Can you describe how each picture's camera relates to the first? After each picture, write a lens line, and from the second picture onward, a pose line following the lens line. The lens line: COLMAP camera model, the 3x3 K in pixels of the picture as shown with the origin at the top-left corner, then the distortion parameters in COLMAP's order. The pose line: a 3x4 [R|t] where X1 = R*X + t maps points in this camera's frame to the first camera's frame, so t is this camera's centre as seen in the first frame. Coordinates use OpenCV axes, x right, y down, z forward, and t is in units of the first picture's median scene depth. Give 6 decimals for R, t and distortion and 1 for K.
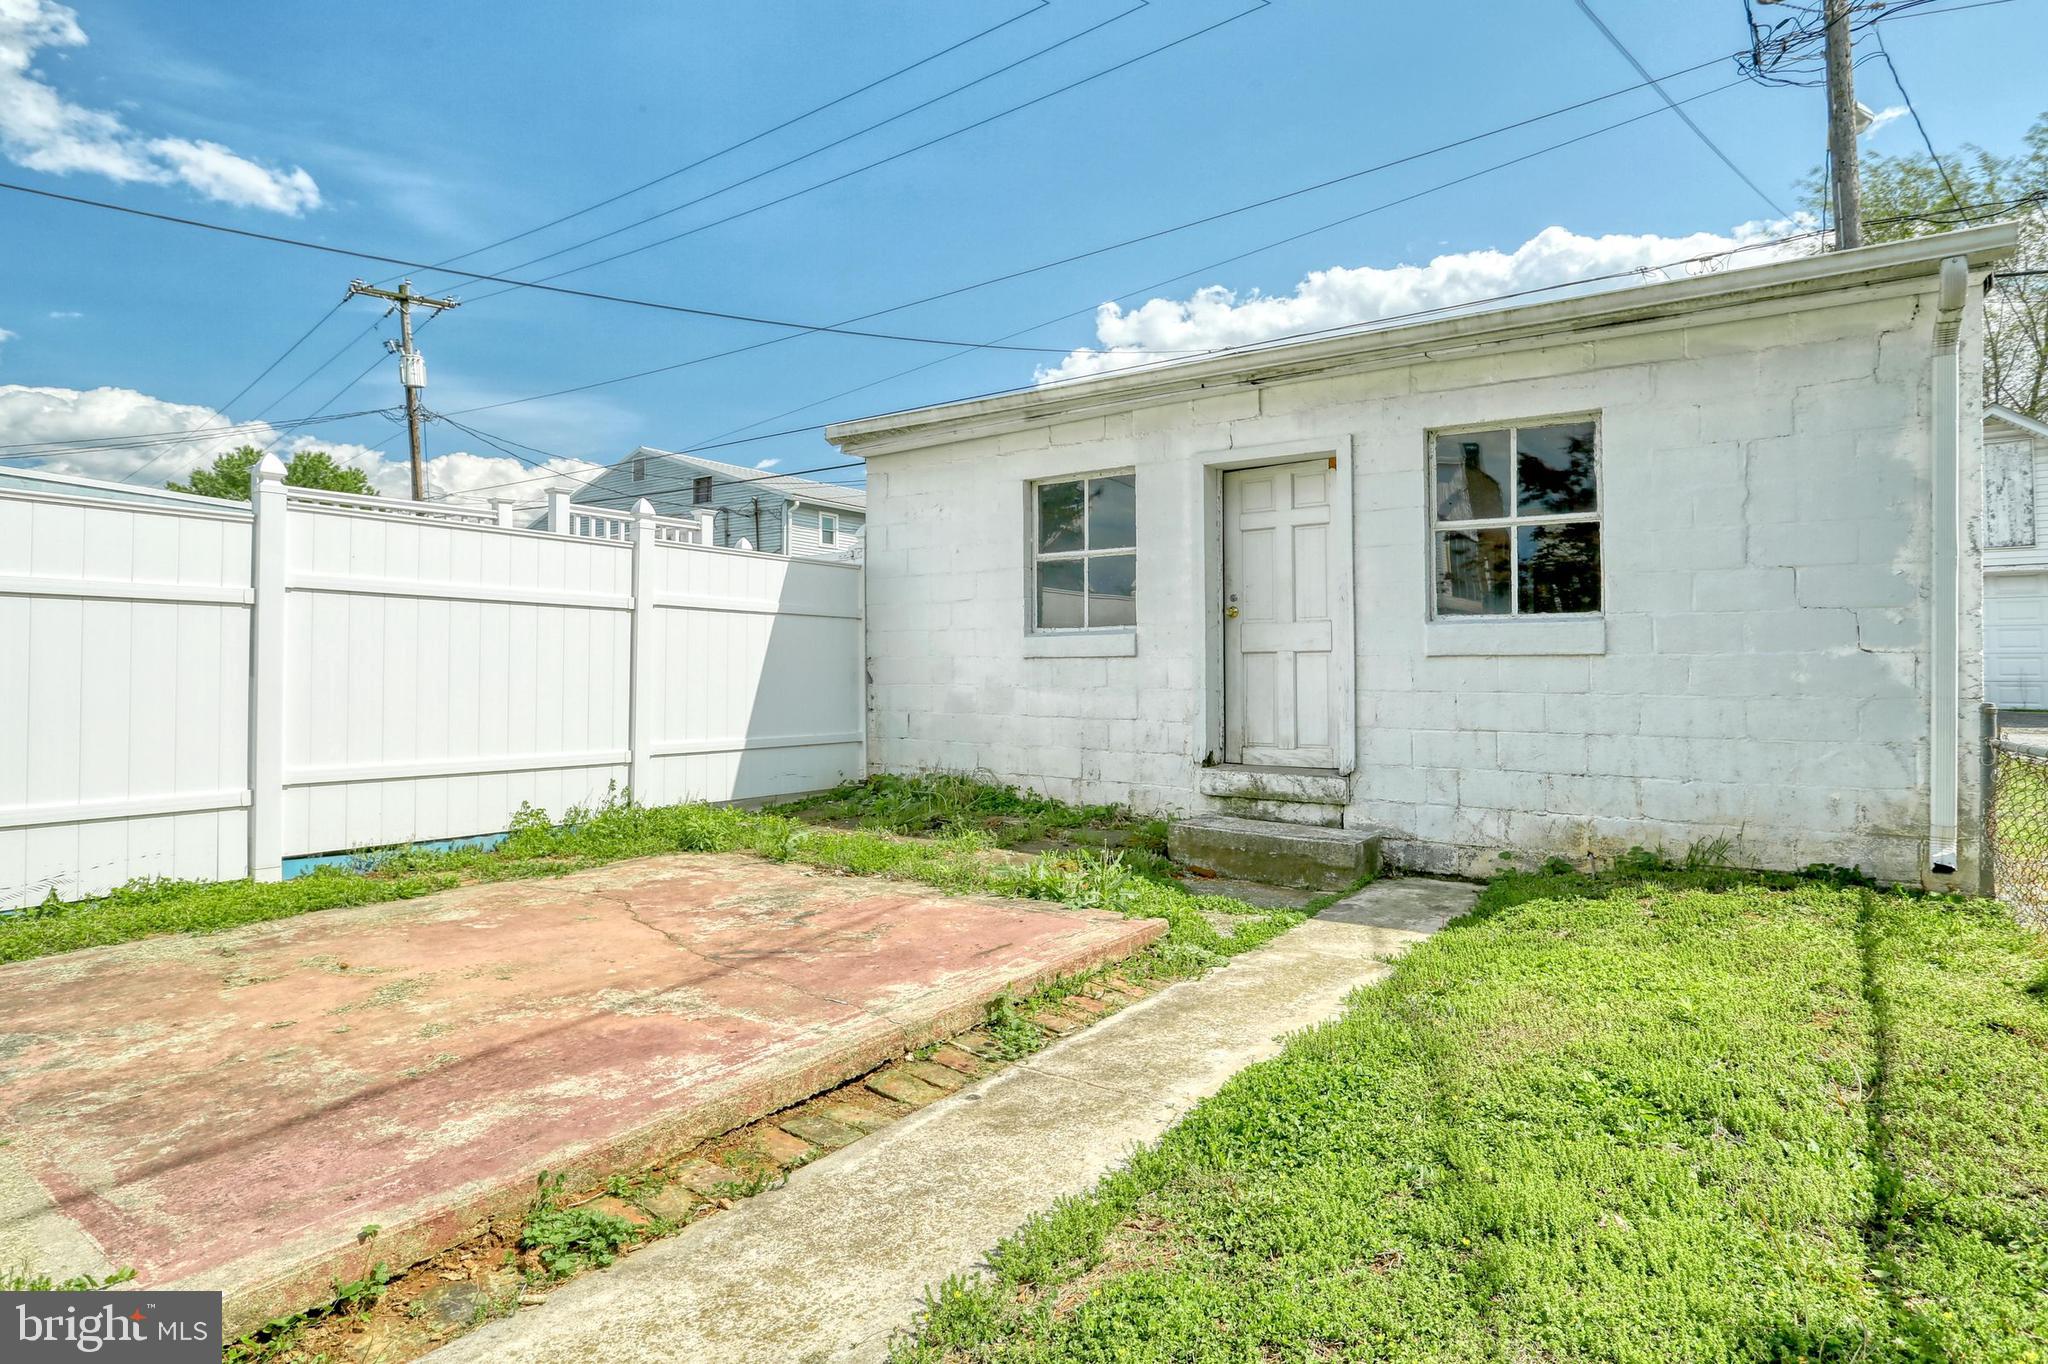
lens RADIAL K [[1219.6, 0, 1053.0], [0, 1219.6, 660.7], [0, 0, 1]] dist [-0.037020, 0.031598]
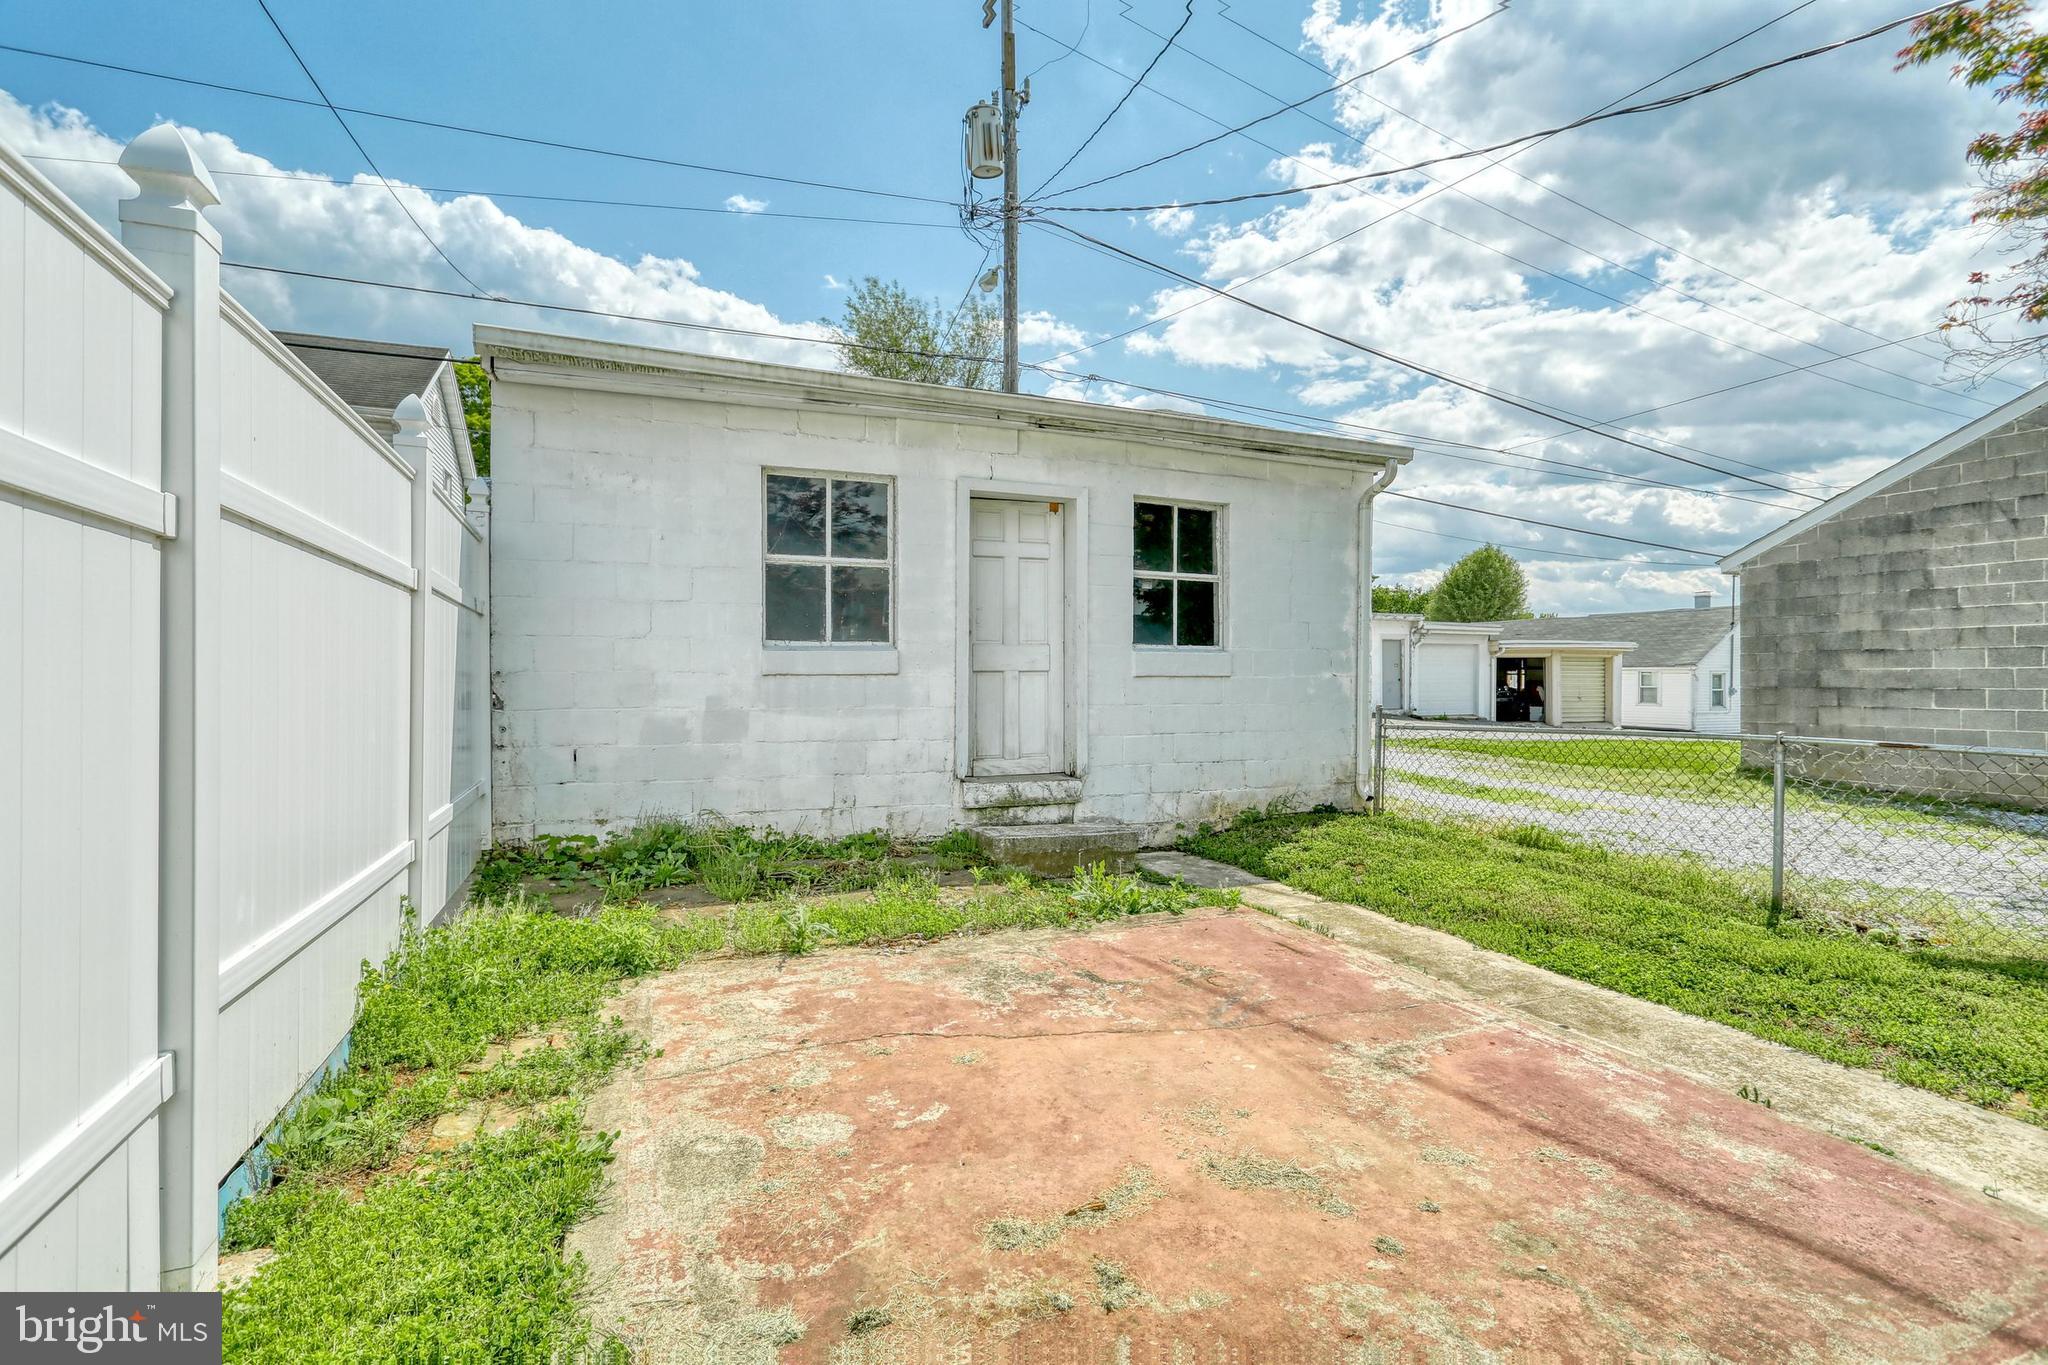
lens RADIAL K [[1173.7, 0, 1024.0], [0, 1173.7, 682.5], [0, 0, 1]] dist [-0.019508, 0.003252]
pose [[0.421064, -0.001649, 0.907029, -0.800709], [-0.006259, 0.999969, 0.004724, -0.001964], [-0.907009, -0.007666, 0.421041, 0.568138]]
